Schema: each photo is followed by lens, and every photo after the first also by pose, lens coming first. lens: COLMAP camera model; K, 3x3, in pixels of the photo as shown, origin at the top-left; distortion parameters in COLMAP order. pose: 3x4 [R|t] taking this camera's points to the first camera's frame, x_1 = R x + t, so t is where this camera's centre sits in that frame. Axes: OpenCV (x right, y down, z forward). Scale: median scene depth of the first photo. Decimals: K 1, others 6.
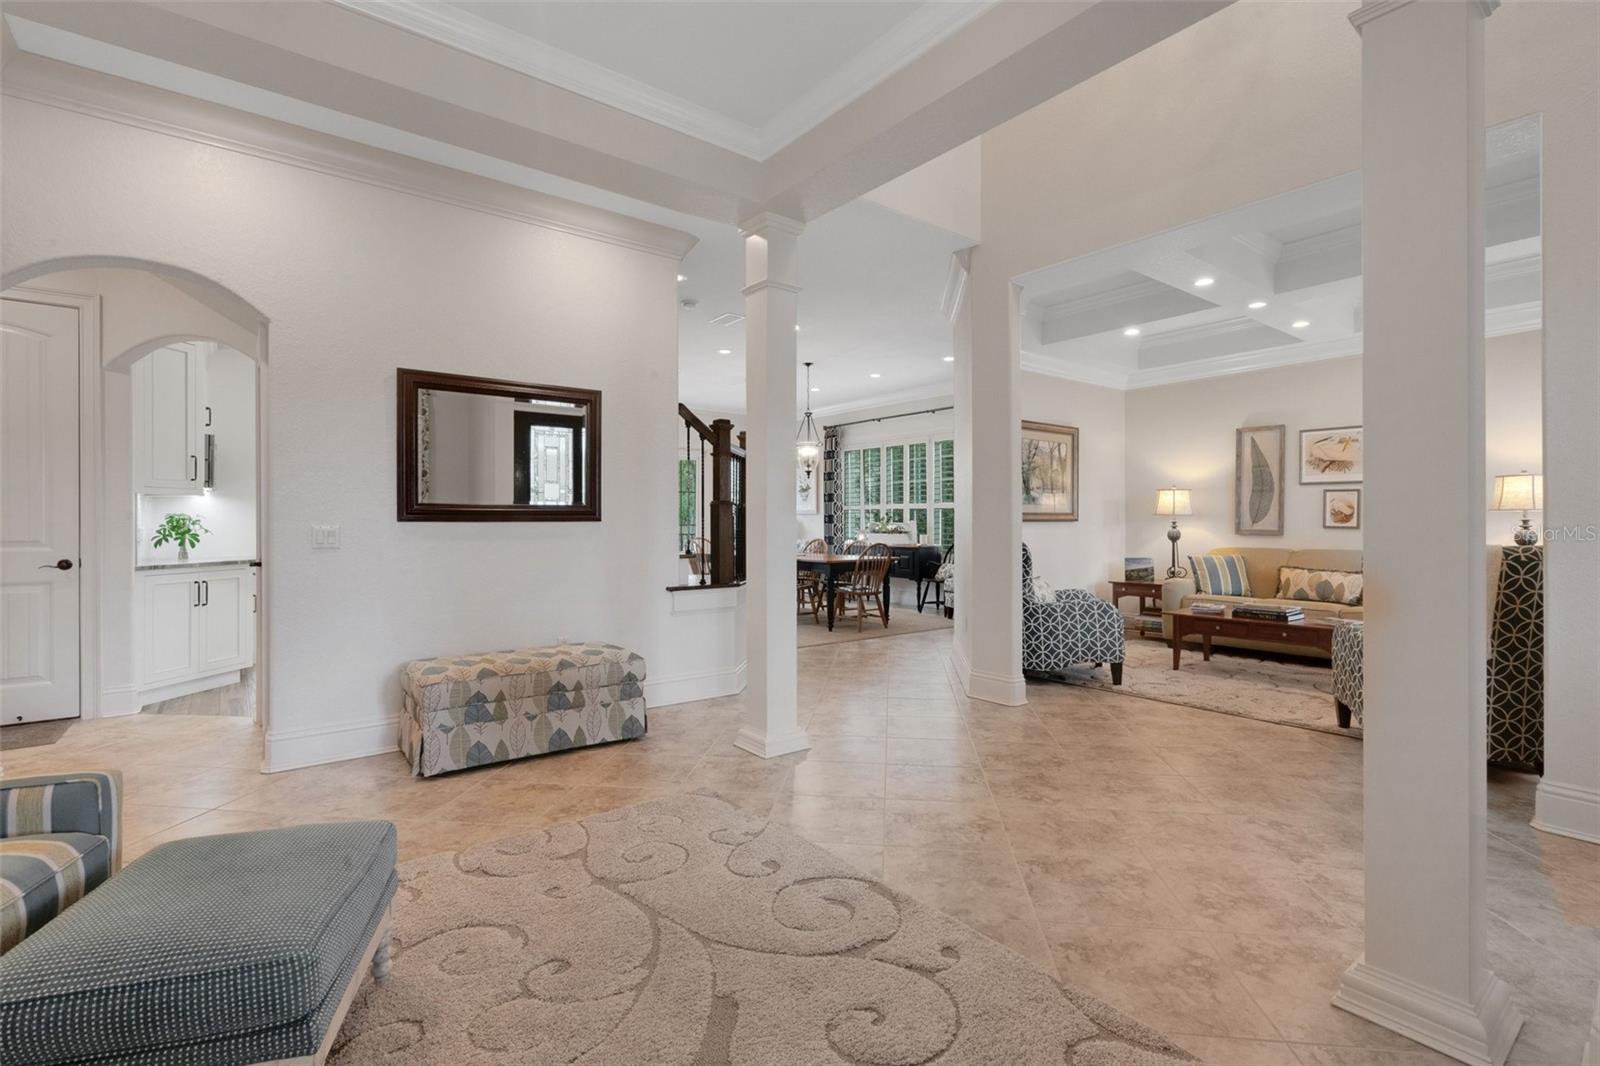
lens RADIAL K [[727.6, 0, 817.8], [0, 727.6, 524.1], [0, 0, 1]] dist [-0.004835, 0.000477]
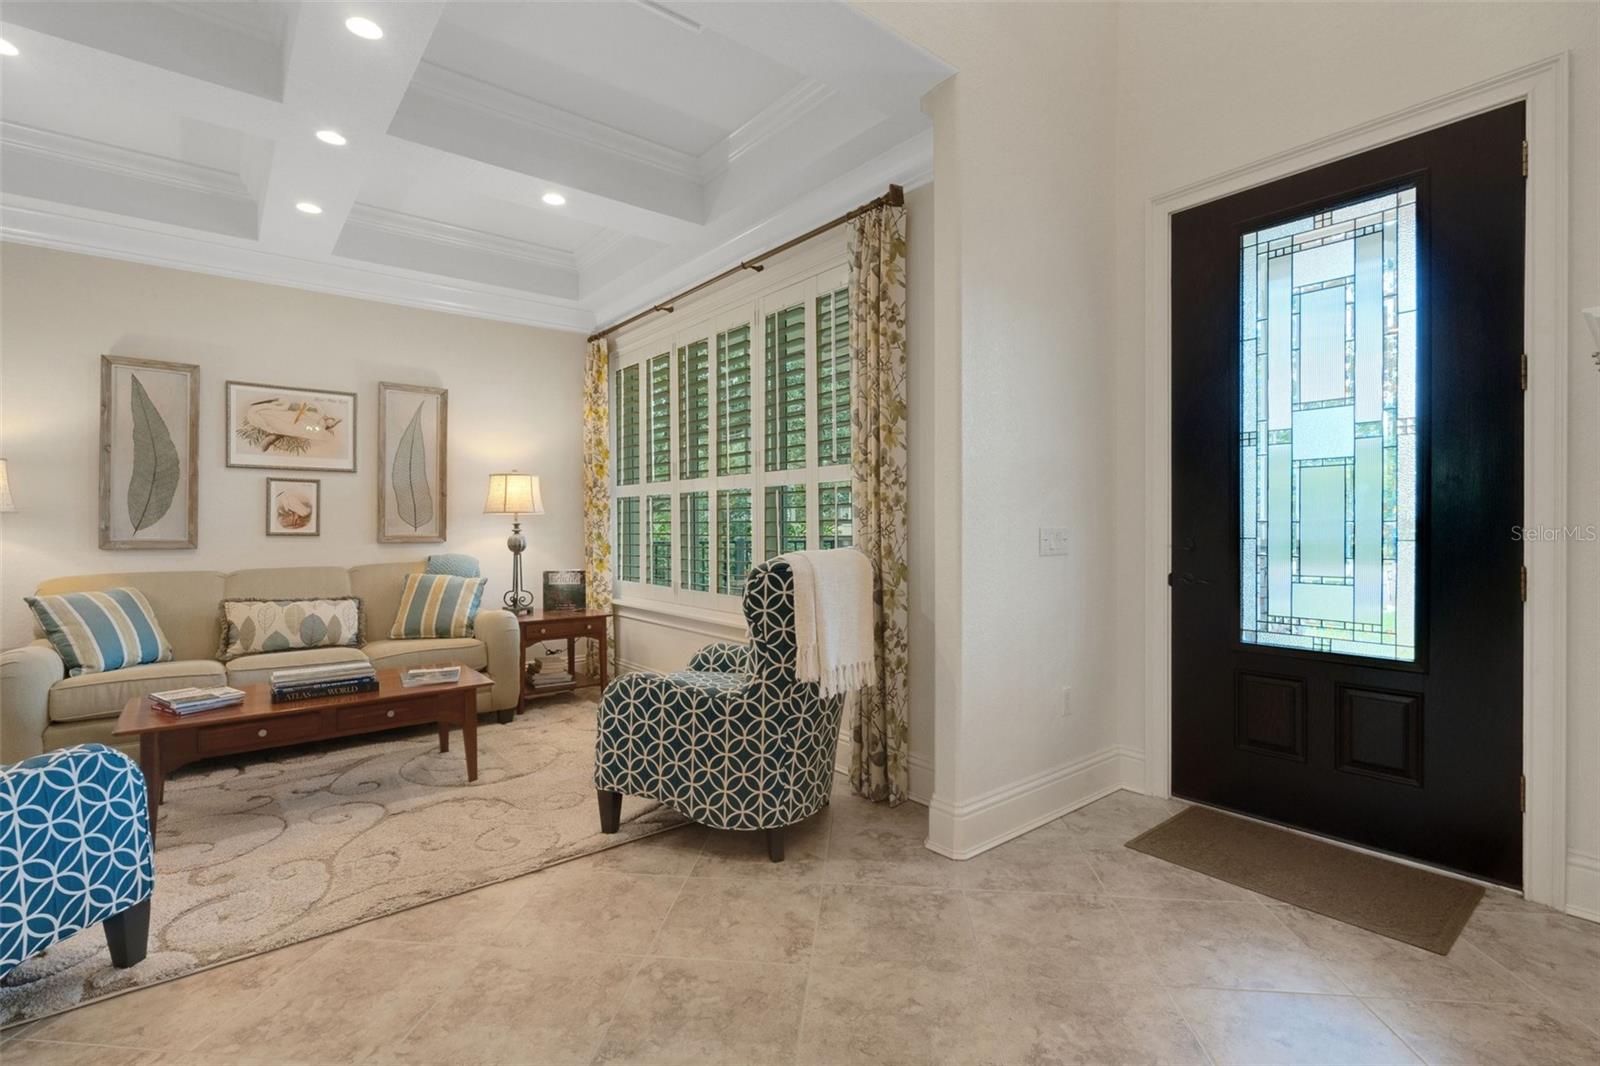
lens RADIAL K [[727.6, 0, 802.0], [0, 727.6, 531.9], [0, 0, 1]] dist [-0.004835, 0.000477]
pose [[-0.010118, -0.006759, 0.999926, 0.033630], [0.006681, 0.999954, 0.006827, 0.000557], [-0.999926, 0.006750, -0.010072, 0.507413]]
